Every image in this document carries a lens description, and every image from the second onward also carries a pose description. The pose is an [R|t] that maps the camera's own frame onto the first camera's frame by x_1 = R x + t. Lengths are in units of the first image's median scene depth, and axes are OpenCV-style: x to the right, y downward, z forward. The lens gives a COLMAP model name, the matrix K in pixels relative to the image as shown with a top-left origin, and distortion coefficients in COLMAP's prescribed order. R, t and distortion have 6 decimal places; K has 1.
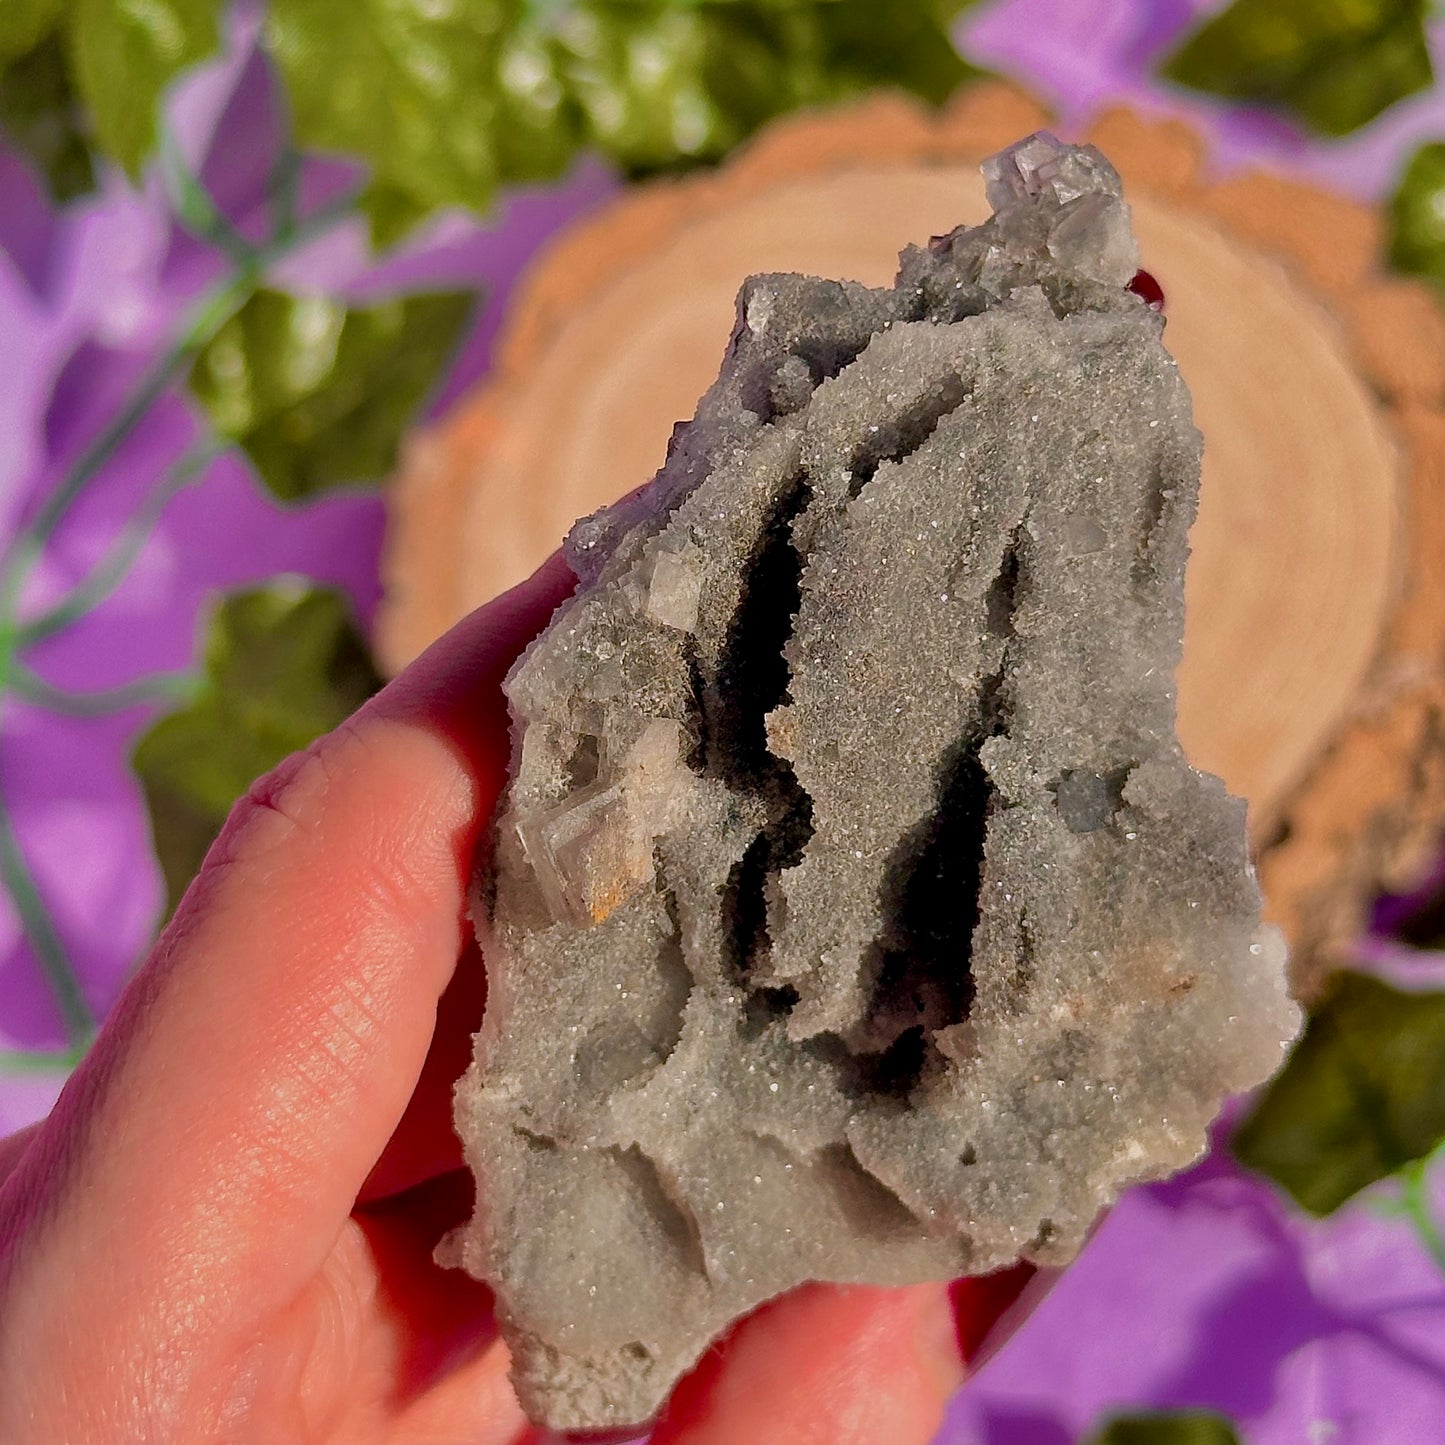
lens RADIAL K [[4019.7, 0, 711.1], [0, 4019.7, 732.2], [0, 0, 1]] dist [0.104723, 0.000000]
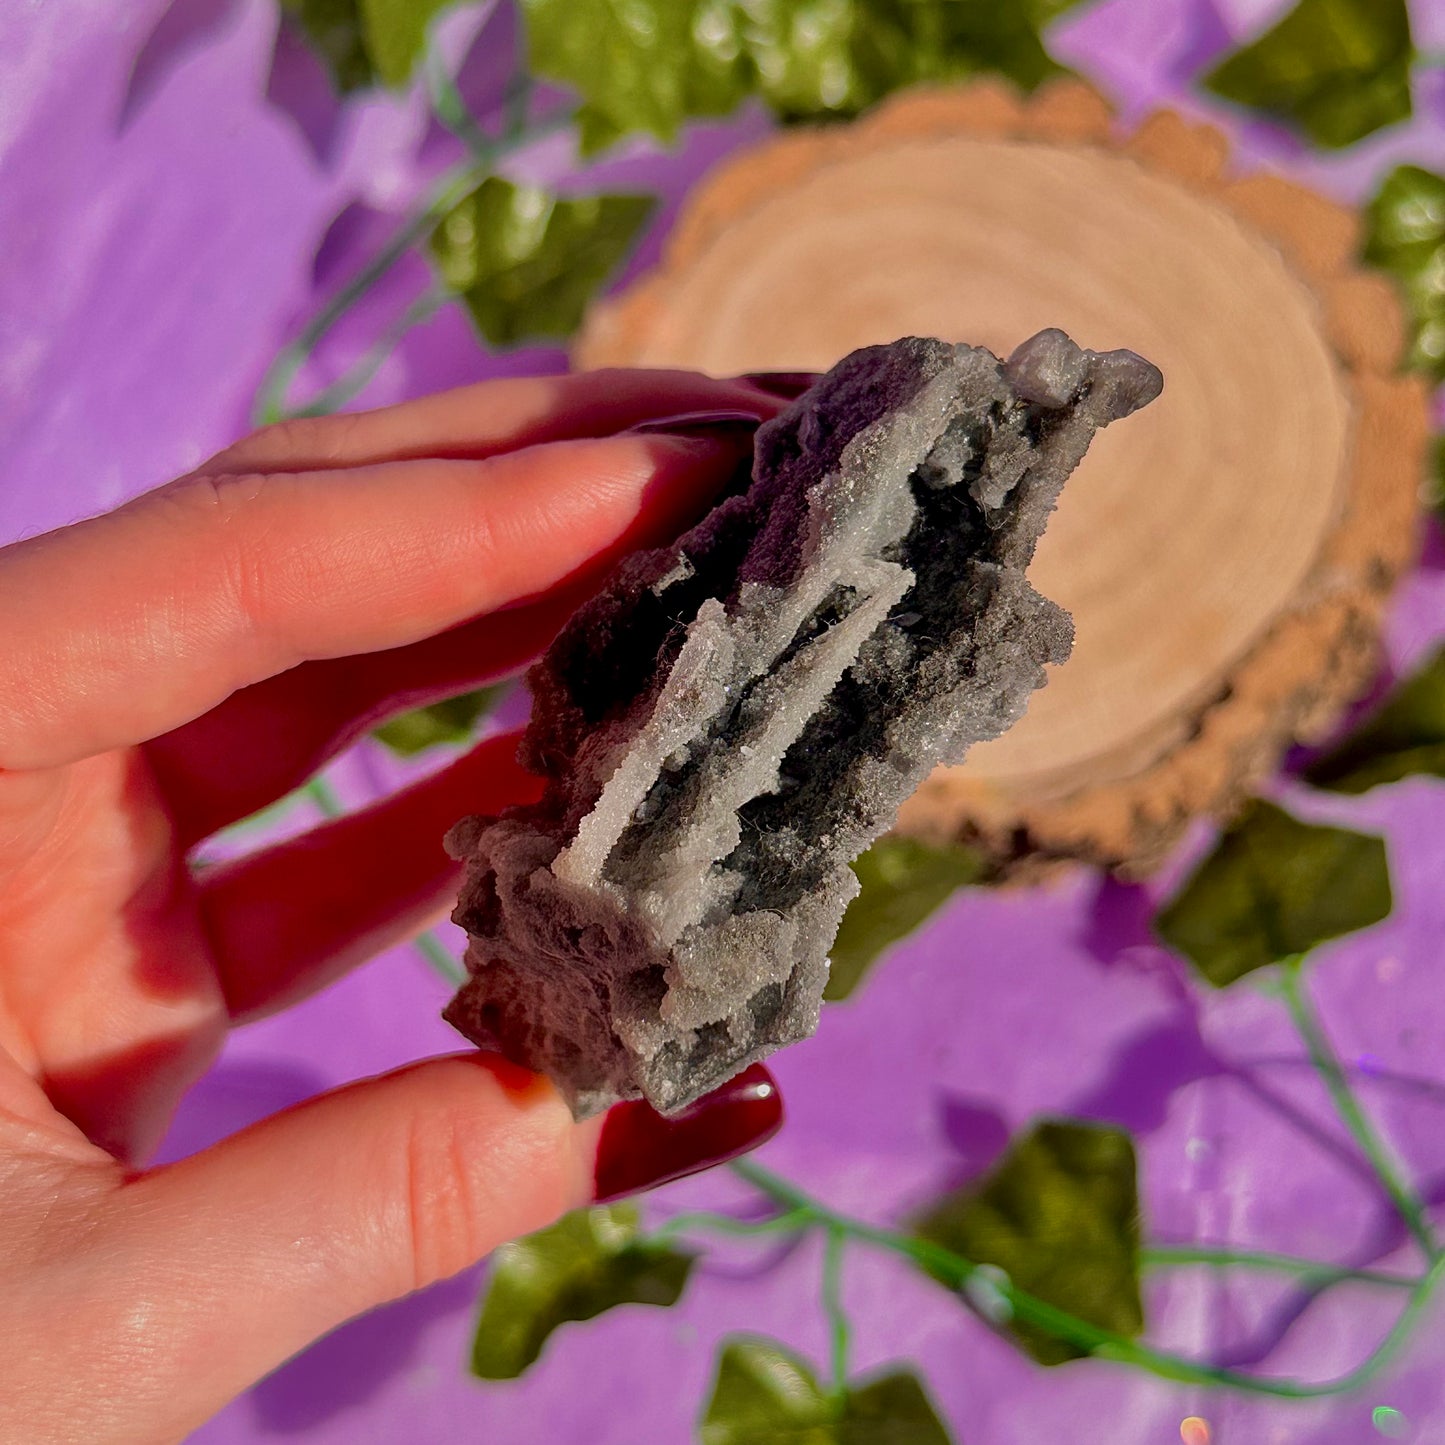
lens RADIAL K [[2746.6, 0, 725.6], [0, 2746.6, 714.6], [0, 0, 1]] dist [0.093558, 0.000000]
pose [[0.993294, 0.115373, -0.007543, -0.010357], [-0.114230, 0.989350, 0.090217, -0.027691], [0.017871, -0.088750, 0.995894, 0.101502]]
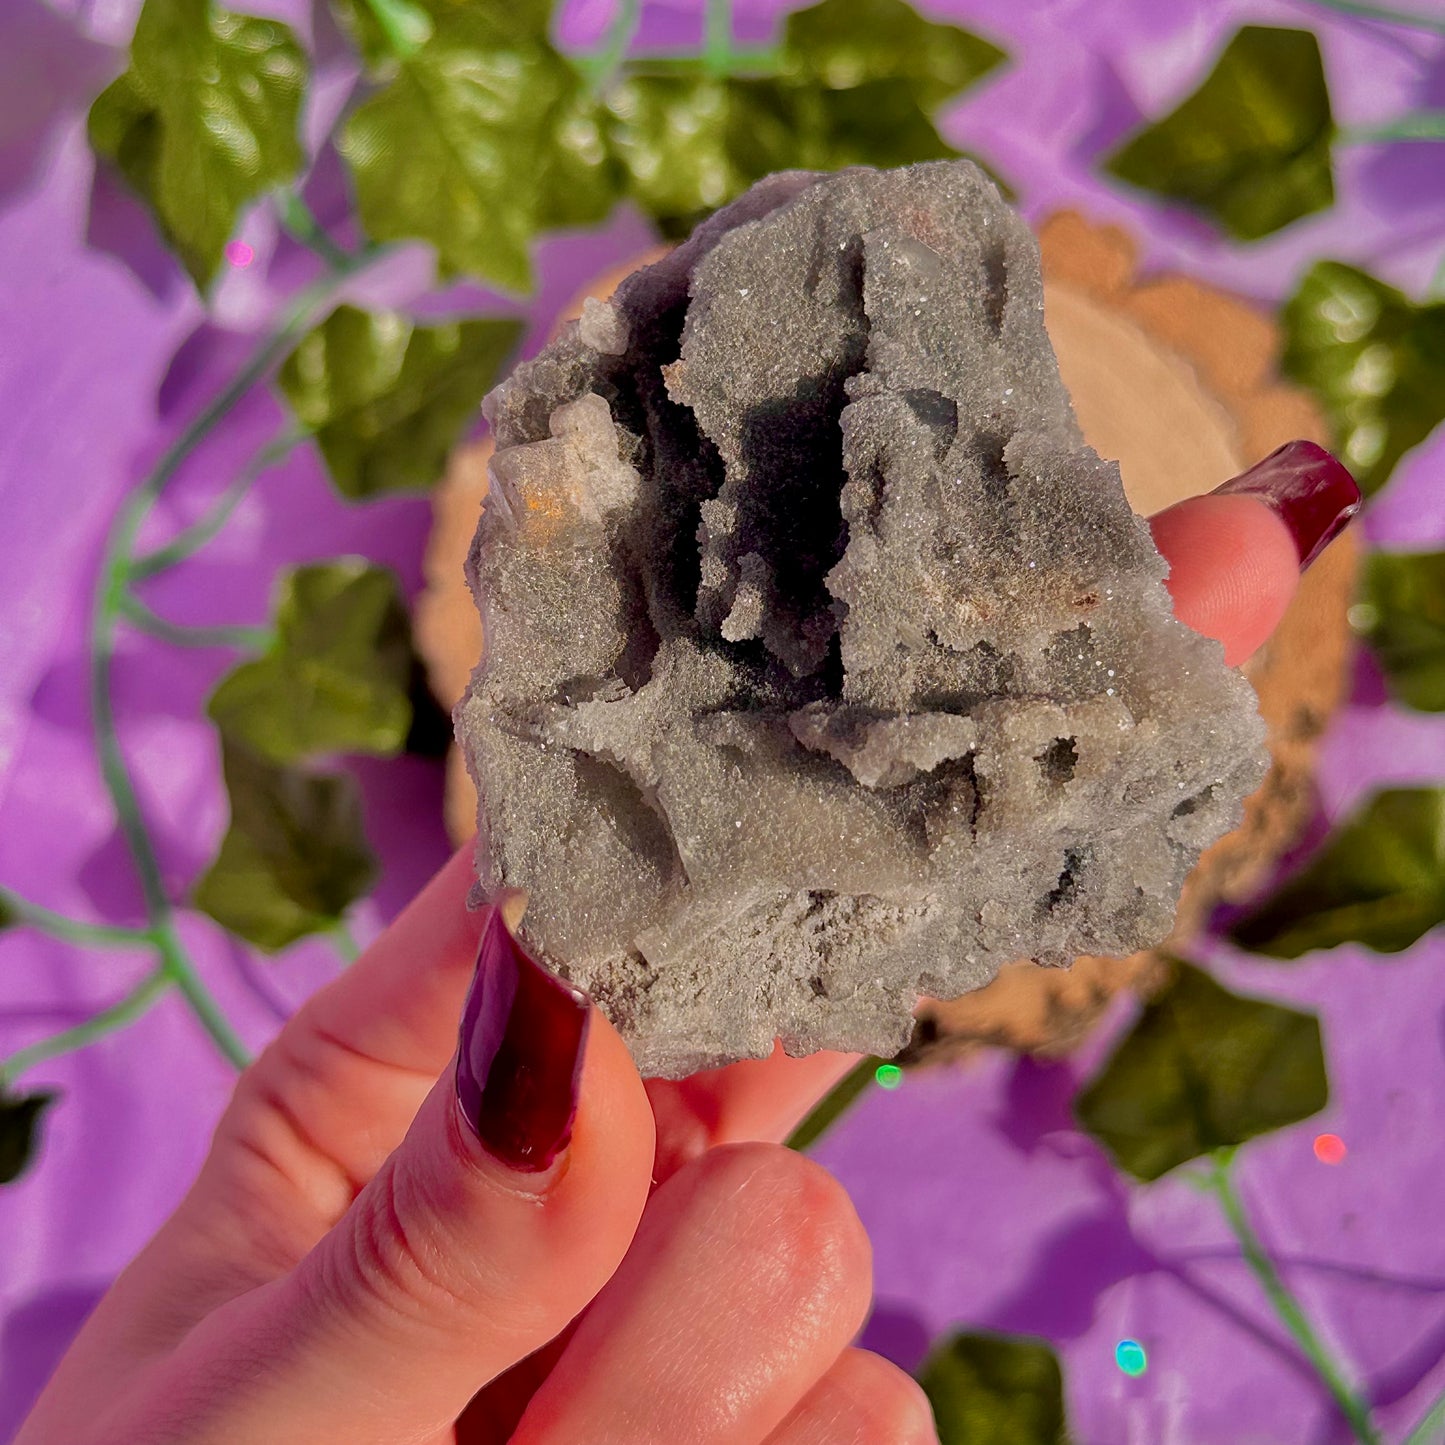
lens RADIAL K [[2746.6, 0, 714.9], [0, 2746.6, 728.4], [0, 0, 1]] dist [0.093558, 0.000000]
pose [[0.996838, 0.079434, -0.002244, 0.010835], [-0.078277, 0.986404, 0.144501, -0.115081], [0.013692, -0.143868, 0.989502, 0.171386]]
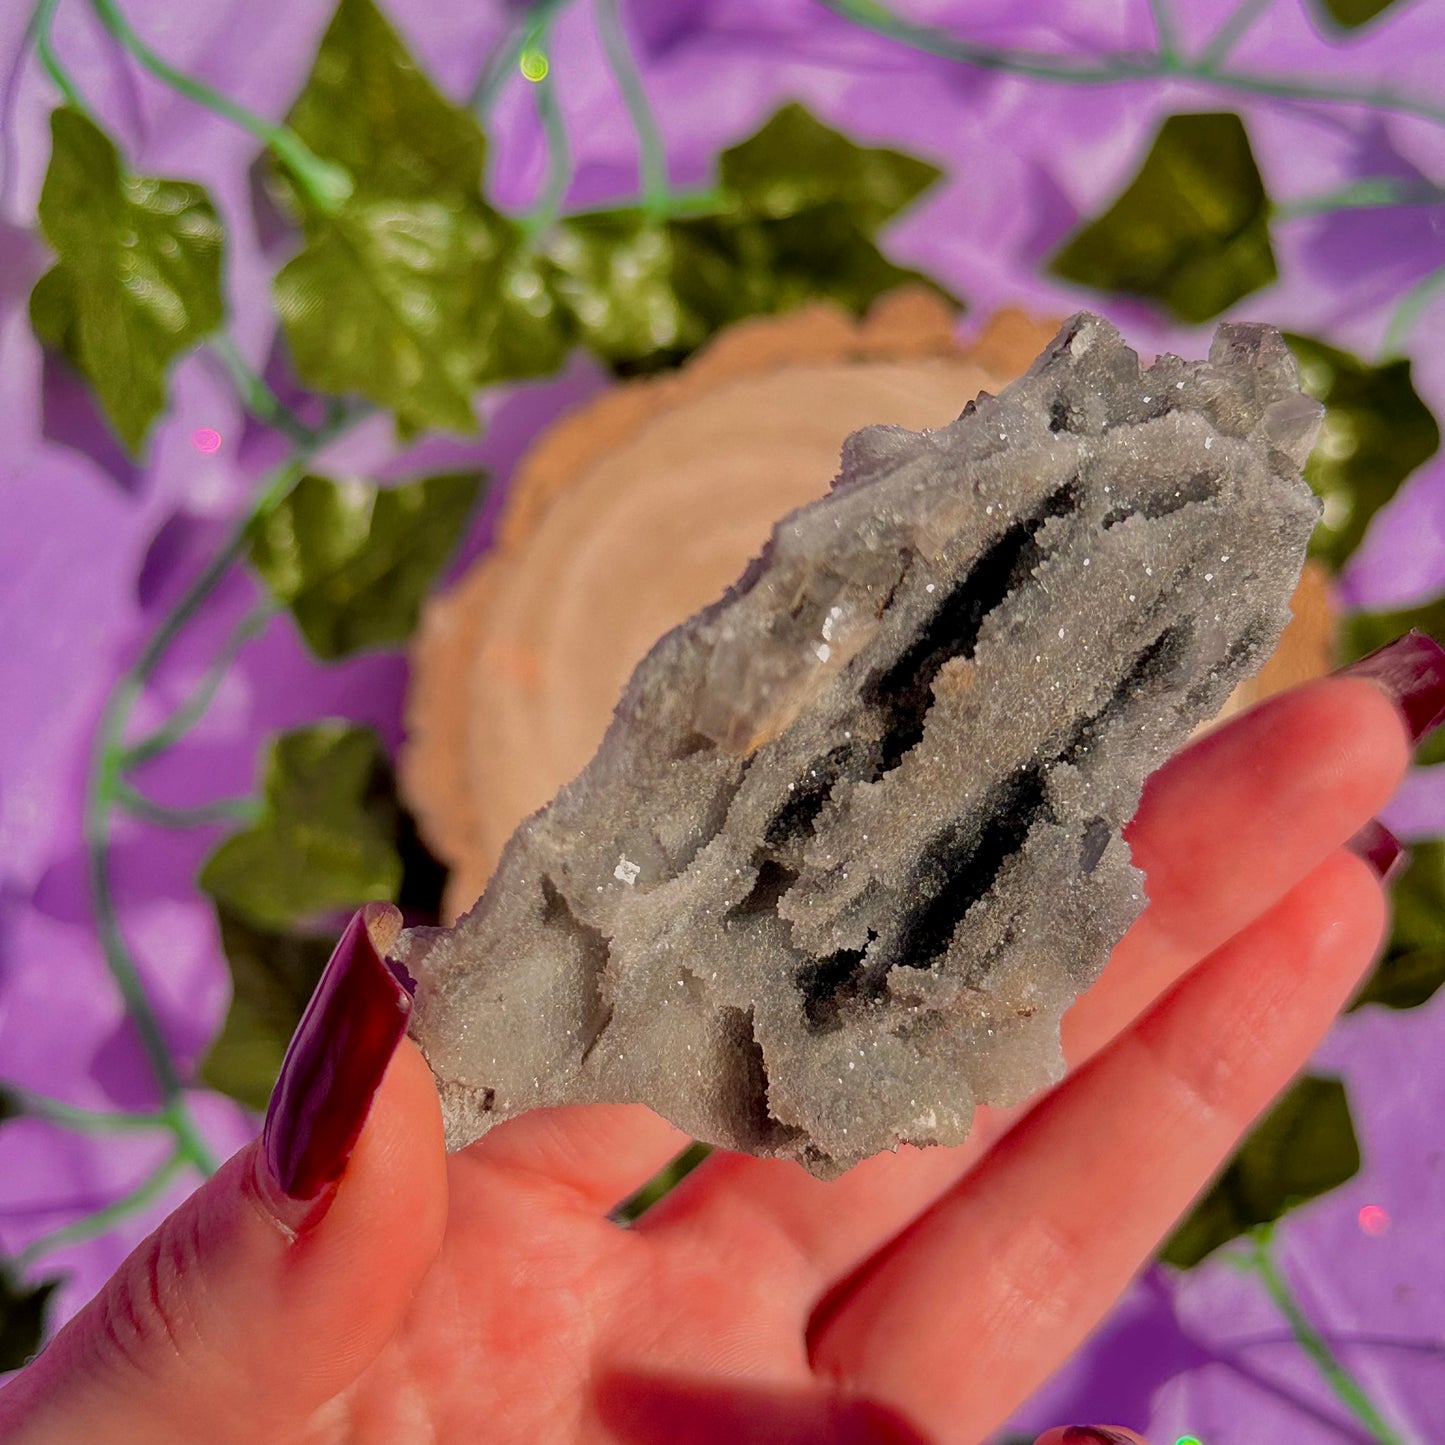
lens RADIAL K [[2746.6, 0, 718.6], [0, 2746.6, 729.5], [0, 0, 1]] dist [0.093558, 0.000000]
pose [[0.999002, -0.018879, -0.040483, 0.045294], [0.021335, 0.997903, 0.061105, -0.083041], [0.039245, -0.061908, 0.997310, 0.174184]]
